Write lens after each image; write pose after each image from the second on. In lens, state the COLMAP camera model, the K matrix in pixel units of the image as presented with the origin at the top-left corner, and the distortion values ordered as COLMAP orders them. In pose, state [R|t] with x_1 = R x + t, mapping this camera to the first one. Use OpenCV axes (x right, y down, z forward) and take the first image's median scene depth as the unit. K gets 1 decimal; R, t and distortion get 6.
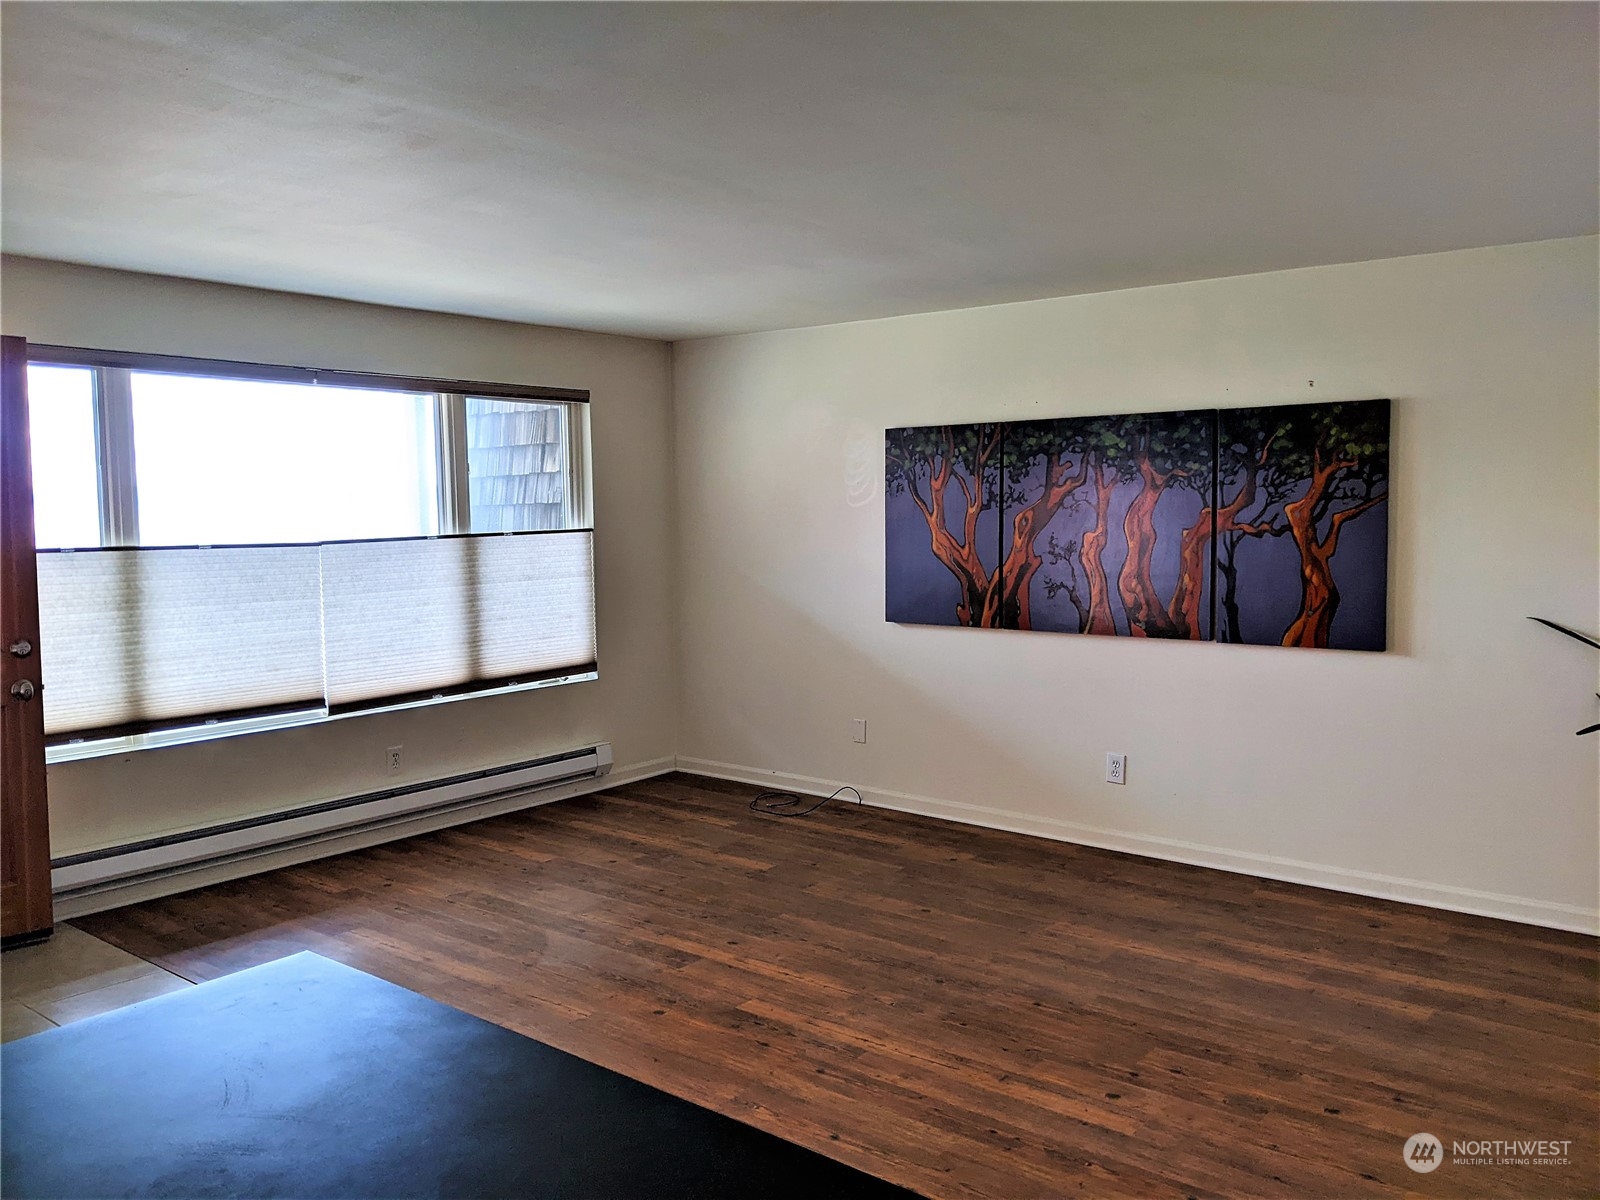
lens RADIAL K [[1278.0, 0, 800.5], [0, 1278.0, 604.0], [0, 0, 1]] dist [0.048077, -0.005893]
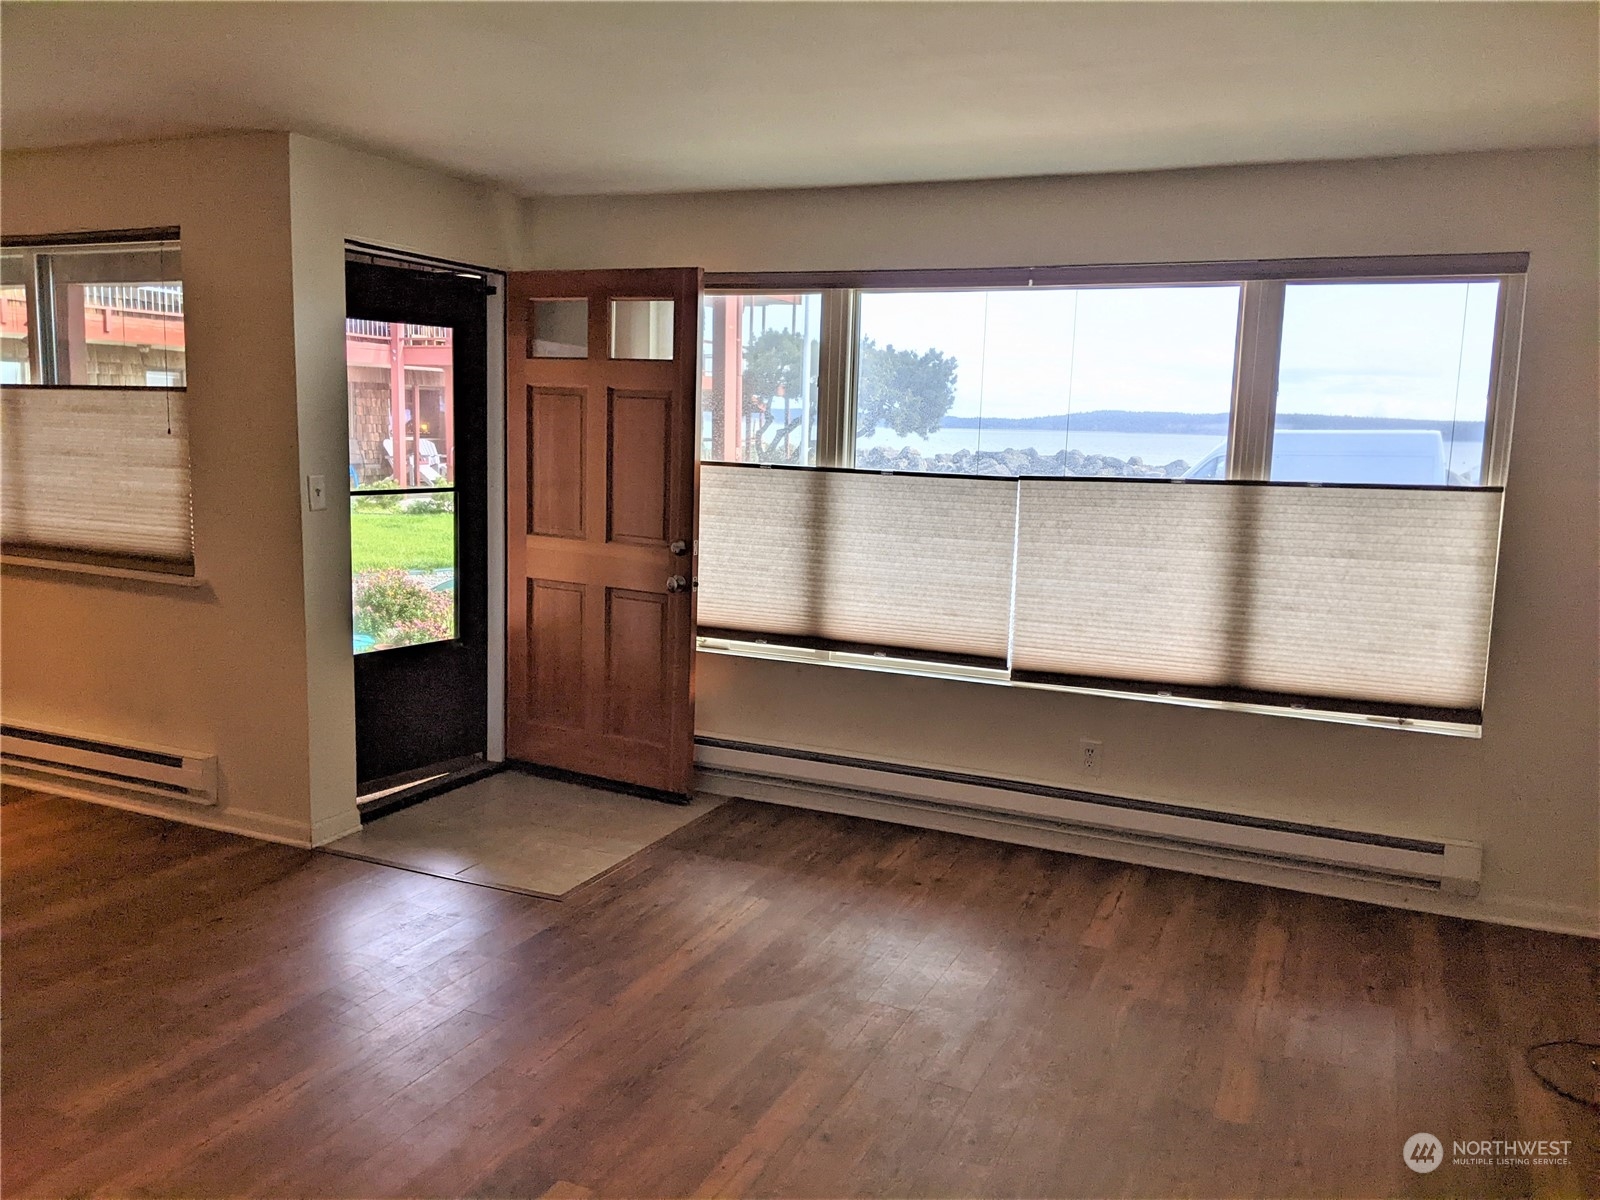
lens RADIAL K [[1278.0, 0, 808.7], [0, 1278.0, 591.2], [0, 0, 1]] dist [0.048077, -0.005893]
pose [[0.237765, 0.142586, -0.960800, 0.417134], [-0.104318, 0.987194, 0.120687, -0.061253], [0.965705, 0.071533, 0.249595, 0.663339]]
